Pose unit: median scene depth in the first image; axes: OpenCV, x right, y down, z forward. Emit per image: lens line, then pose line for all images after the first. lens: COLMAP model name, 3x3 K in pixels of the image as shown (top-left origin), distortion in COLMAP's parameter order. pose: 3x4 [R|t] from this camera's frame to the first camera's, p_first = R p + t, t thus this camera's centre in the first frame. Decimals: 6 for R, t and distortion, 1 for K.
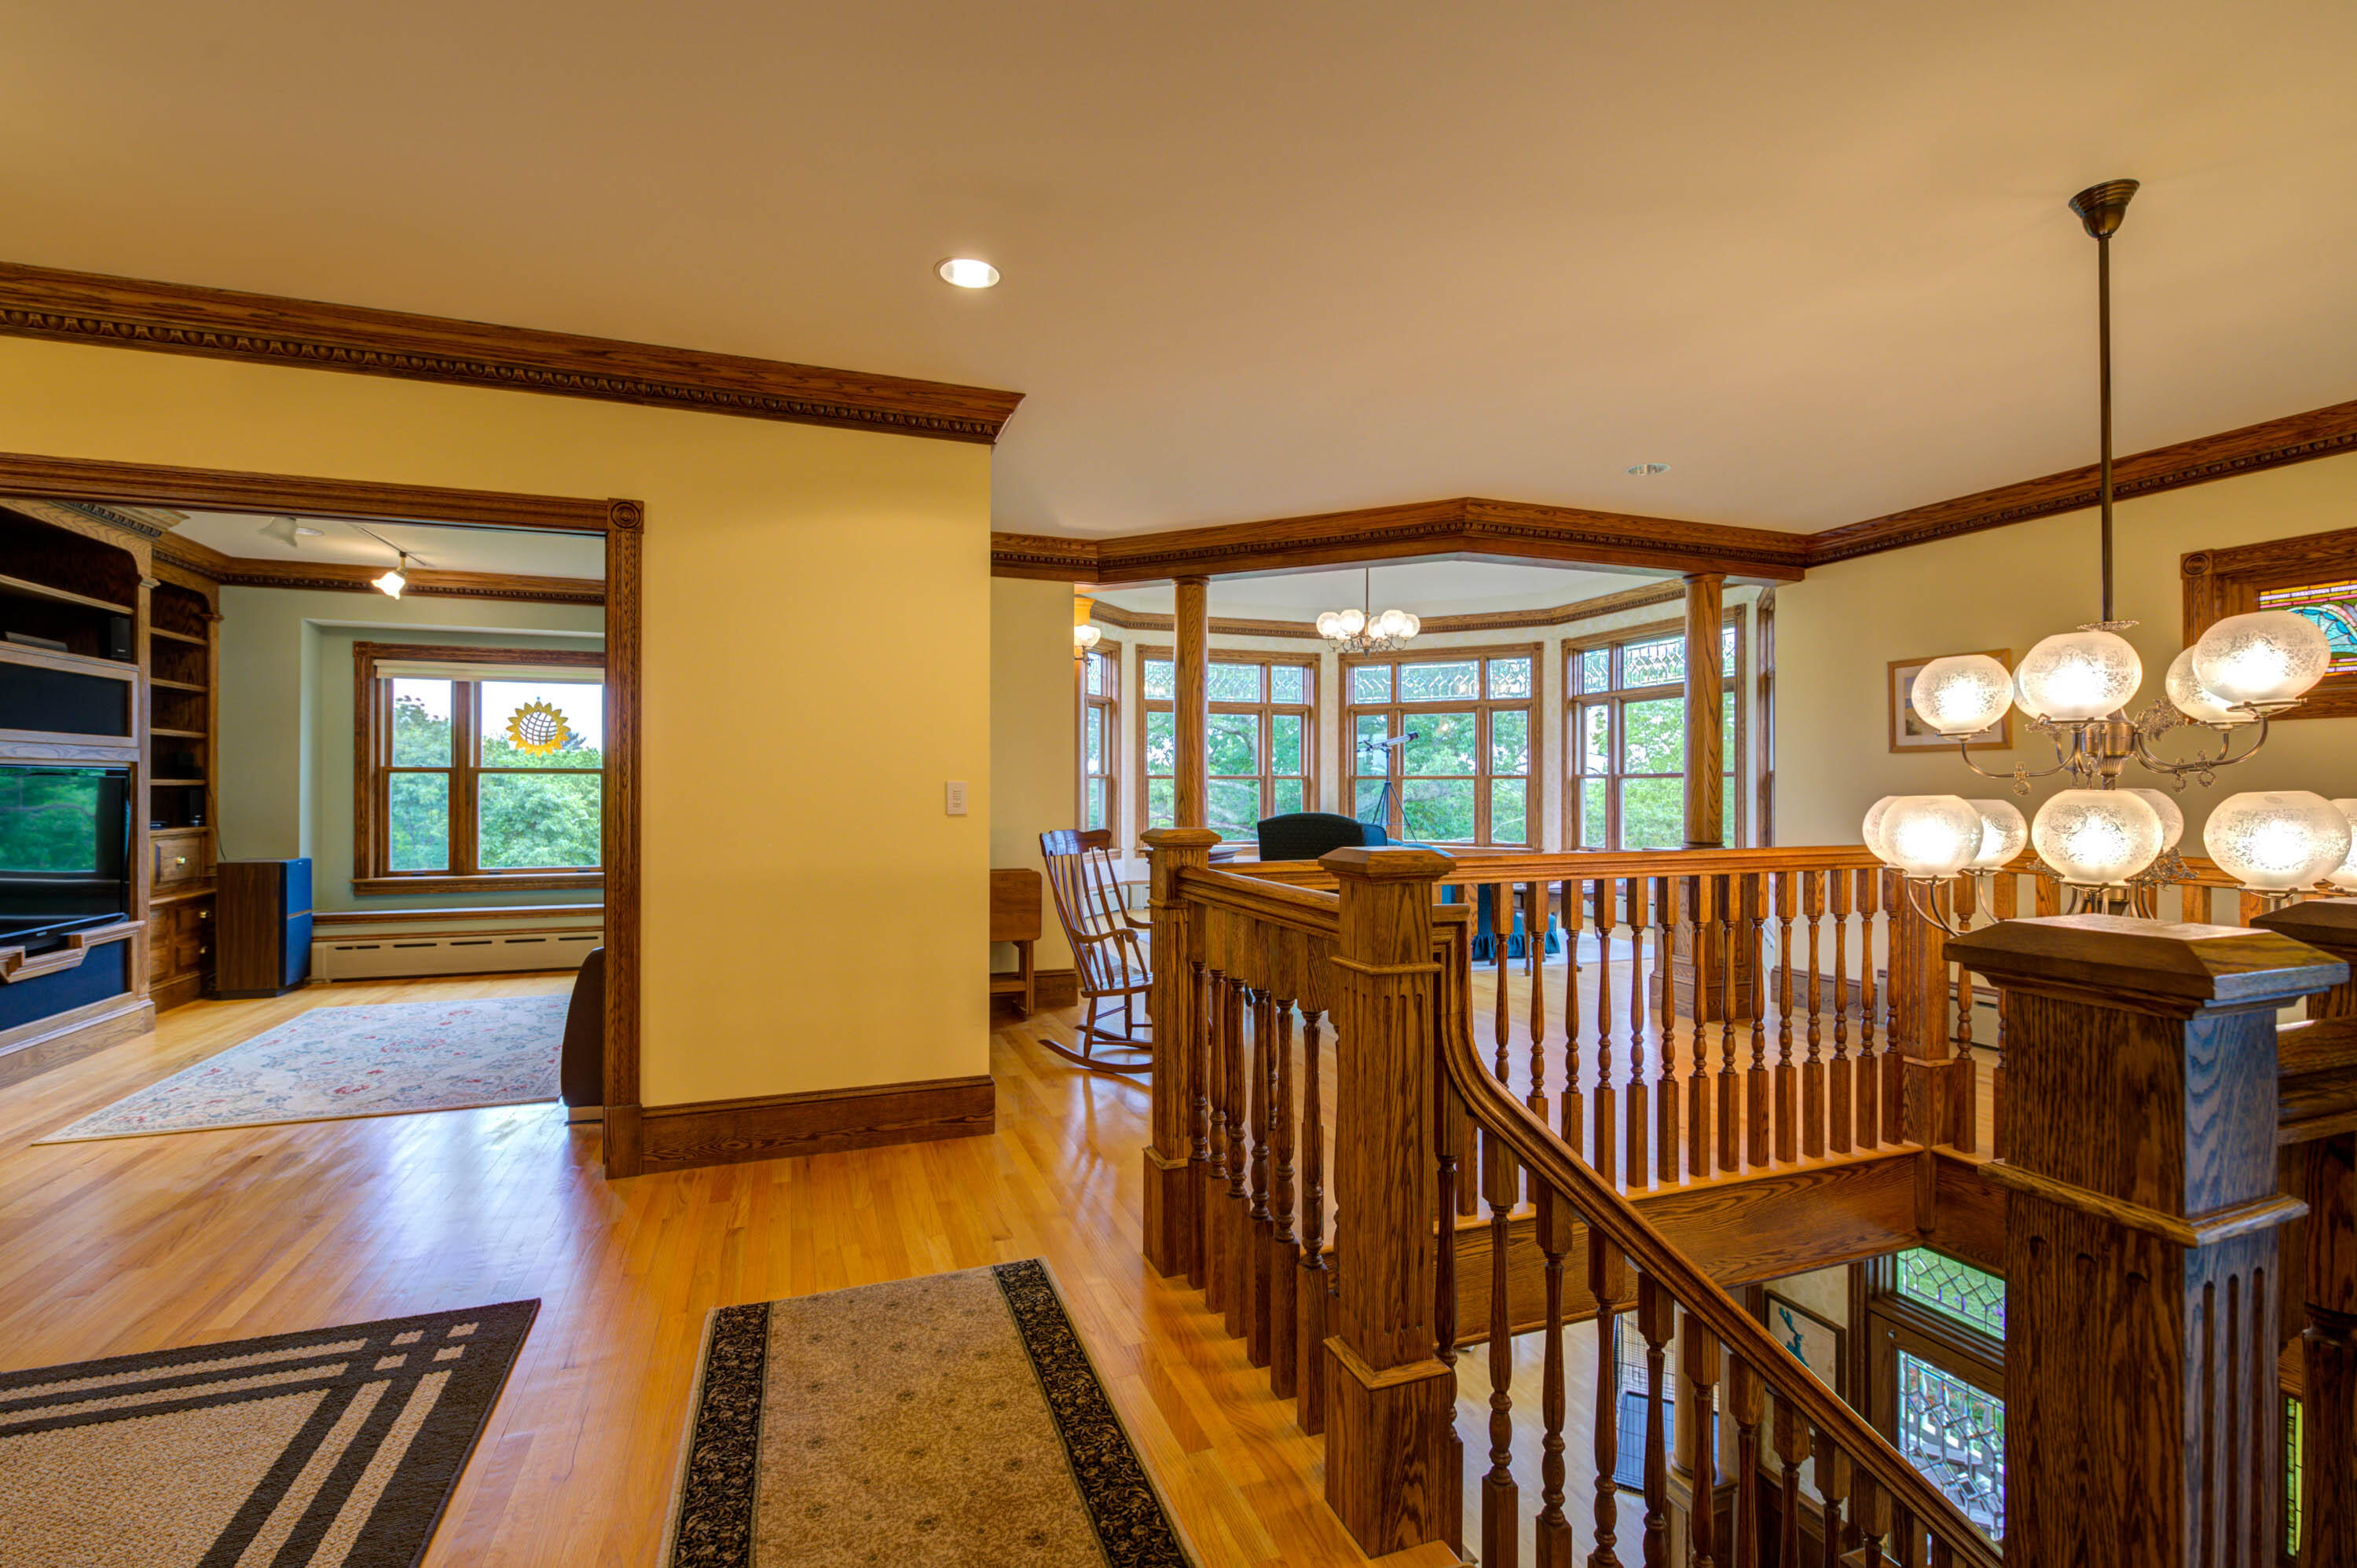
lens RADIAL K [[1039.7, 0, 1173.7], [0, 1039.7, 785.3], [0, 0, 1]] dist [0.002646, -0.002305]
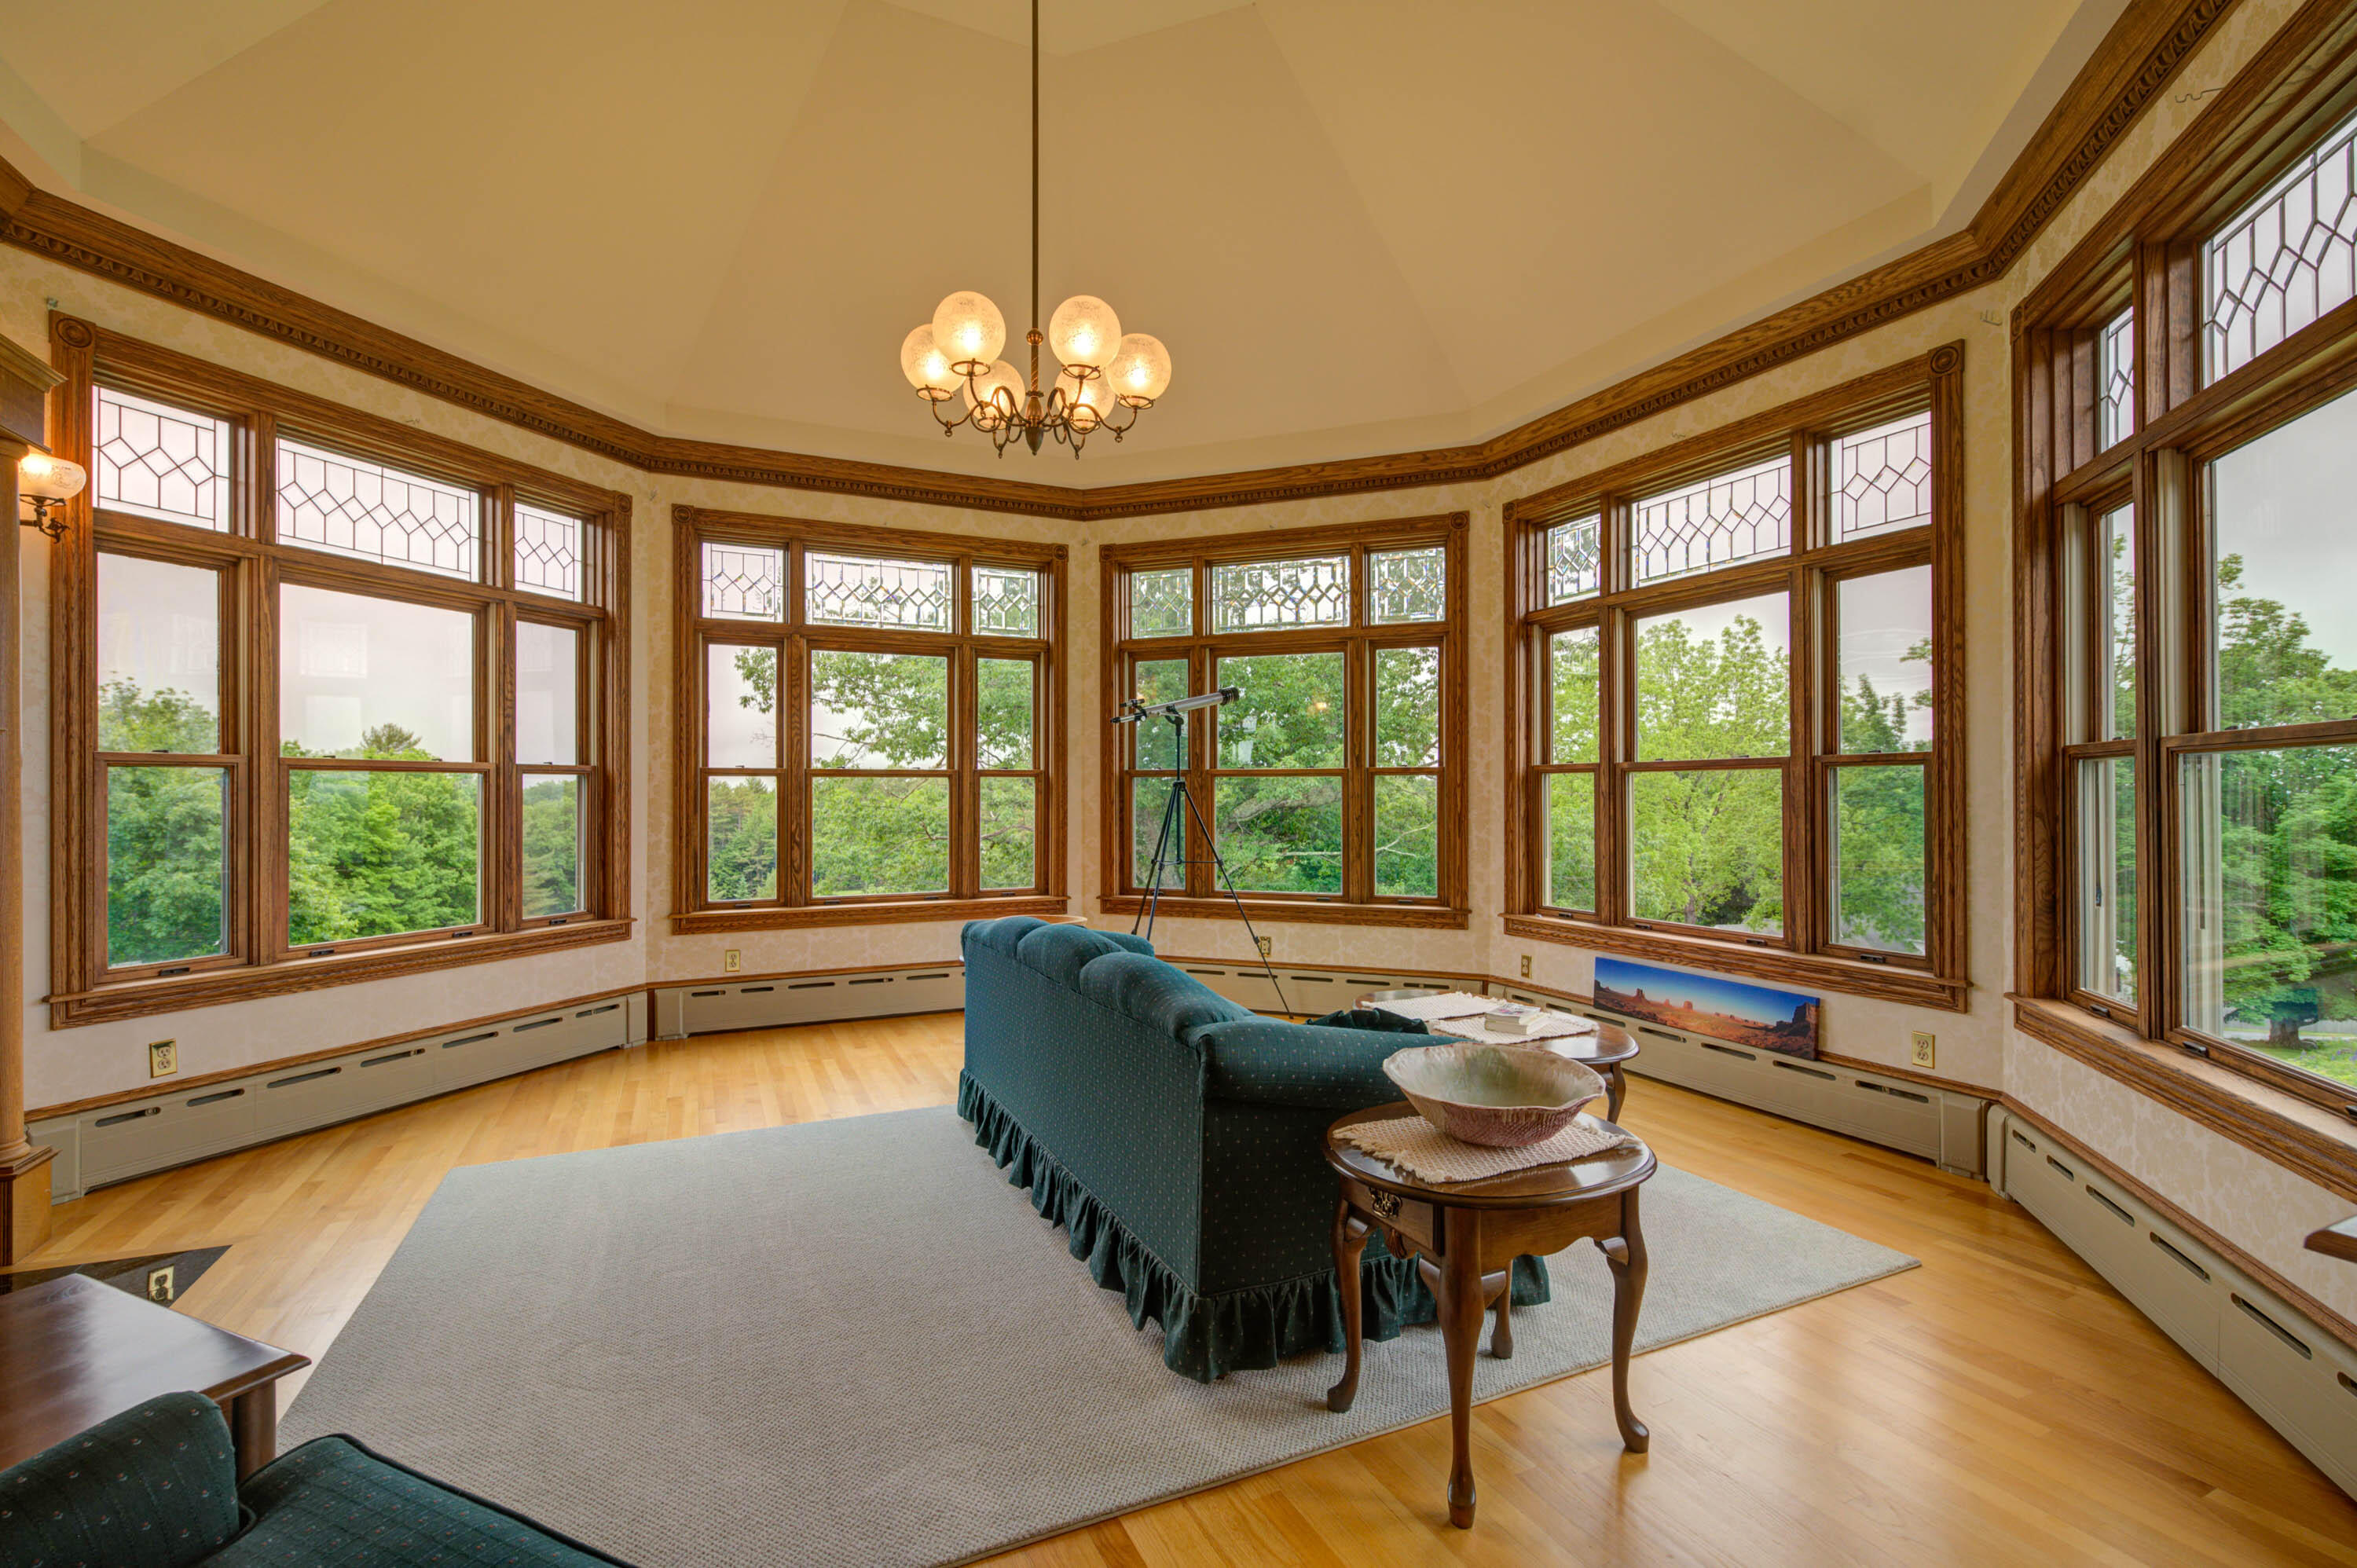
lens RADIAL K [[1039.7, 0, 1174.6], [0, 1039.7, 785.9], [0, 0, 1]] dist [0.002646, -0.002305]
pose [[0.996257, -0.002410, 0.086412, 0.316179], [0.002746, 0.999989, -0.003765, 0.002408], [-0.086402, 0.003989, 0.996252, 0.958238]]
